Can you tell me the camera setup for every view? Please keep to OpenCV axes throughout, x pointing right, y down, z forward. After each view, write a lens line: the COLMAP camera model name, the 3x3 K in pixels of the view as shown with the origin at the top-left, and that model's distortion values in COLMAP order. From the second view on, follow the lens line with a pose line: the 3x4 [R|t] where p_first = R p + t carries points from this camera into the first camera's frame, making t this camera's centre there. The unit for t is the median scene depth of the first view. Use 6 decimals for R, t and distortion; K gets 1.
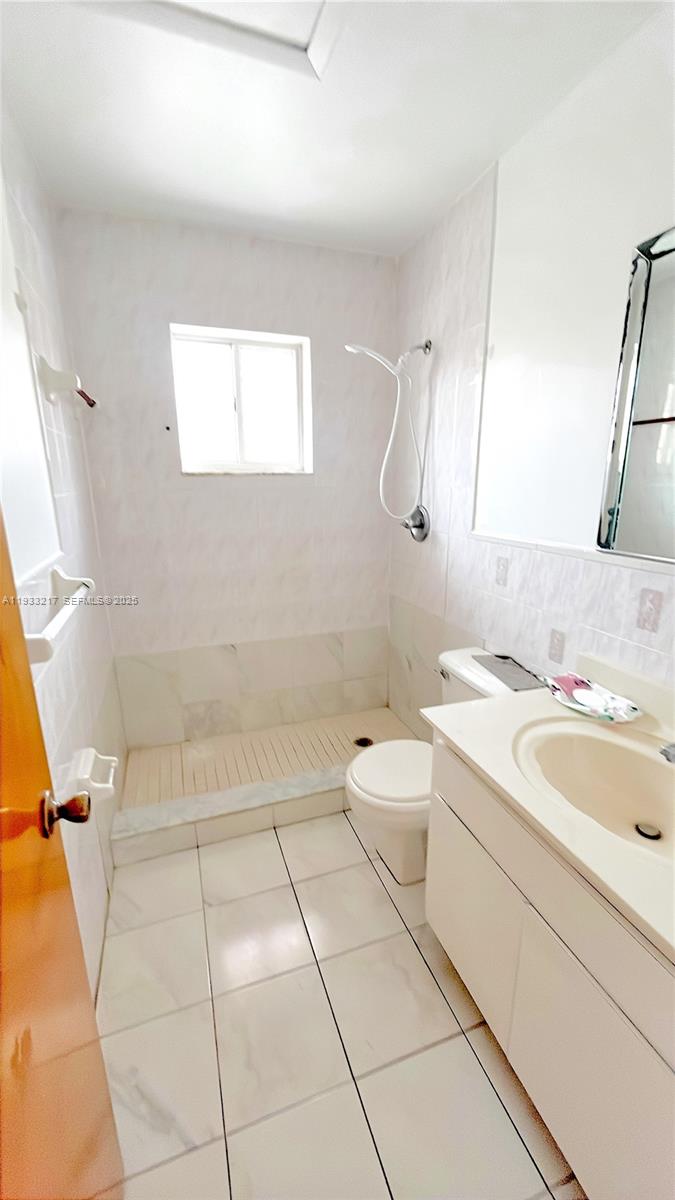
lens RADIAL K [[477.0, 0, 337.5], [0, 477.0, 600.0], [0, 0, 1]] dist [-0.002482, -0.000113]
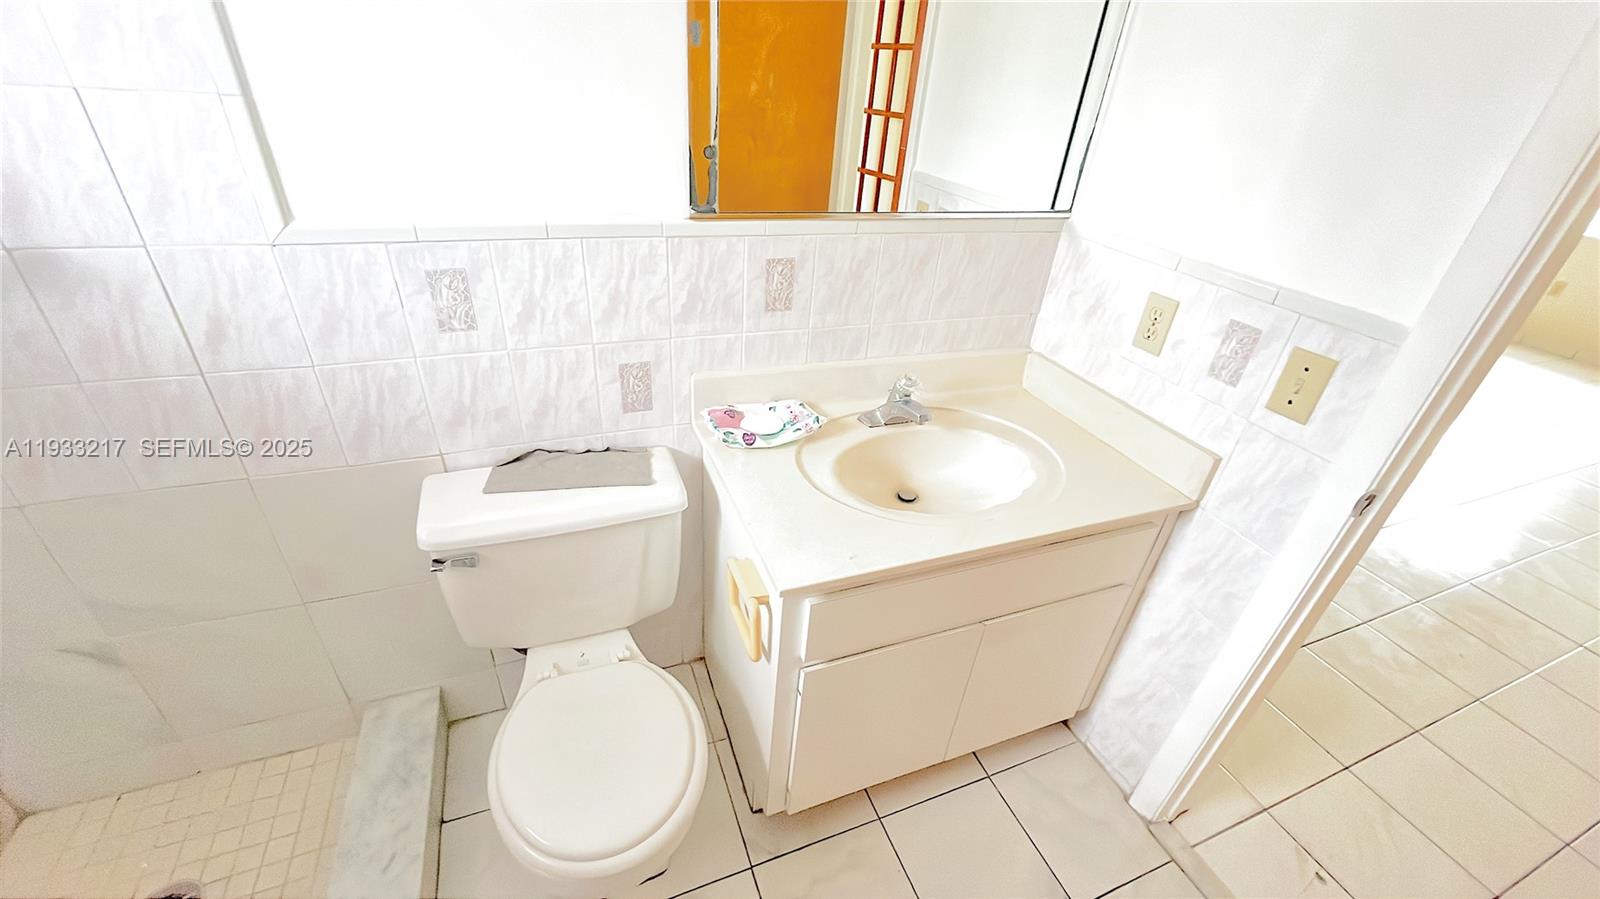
lens RADIAL K [[636.1, 0, 800.0], [0, 636.1, 449.5], [0, 0, 1]] dist [-0.002482, -0.000113]
pose [[-0.039694, -0.513529, 0.857153, -0.324205], [0.173326, 0.841287, 0.512050, -0.240147], [-0.984064, 0.168892, 0.055614, 0.816391]]
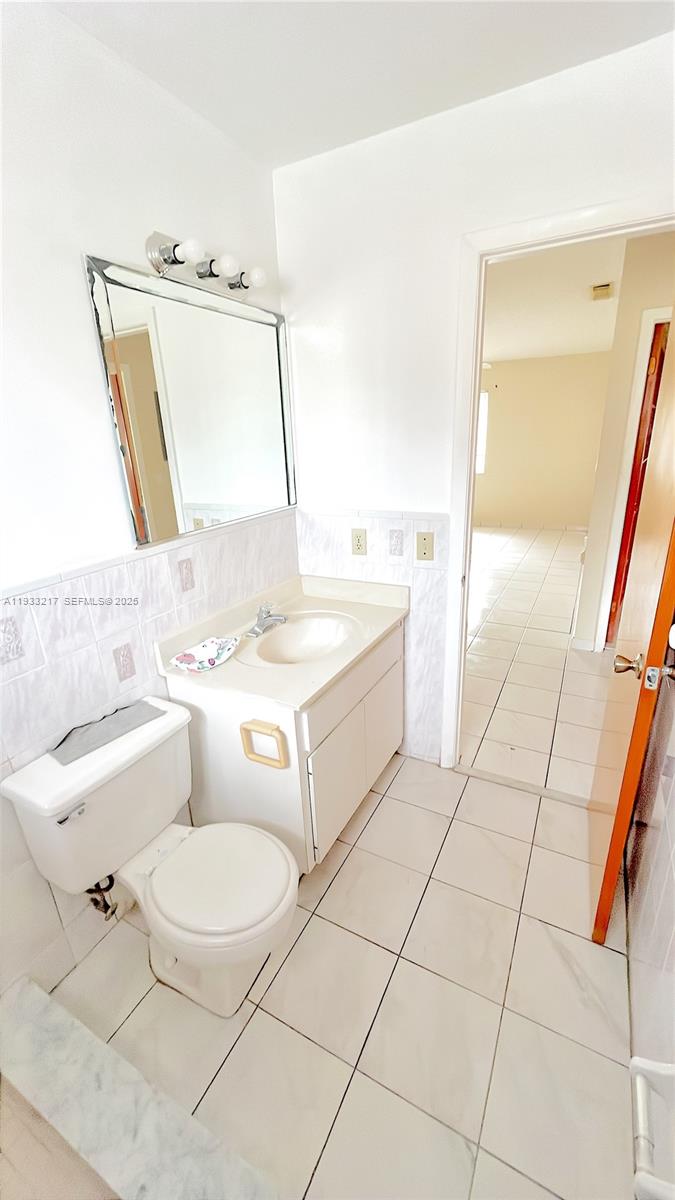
lens RADIAL K [[477.0, 0, 337.5], [0, 477.0, 600.0], [0, 0, 1]] dist [-0.002482, -0.000113]
pose [[-0.674127, -0.212576, 0.707364, -0.499037], [0.223232, 0.854265, 0.469466, -0.383976], [-0.704074, 0.474386, -0.528430, 1.231784]]
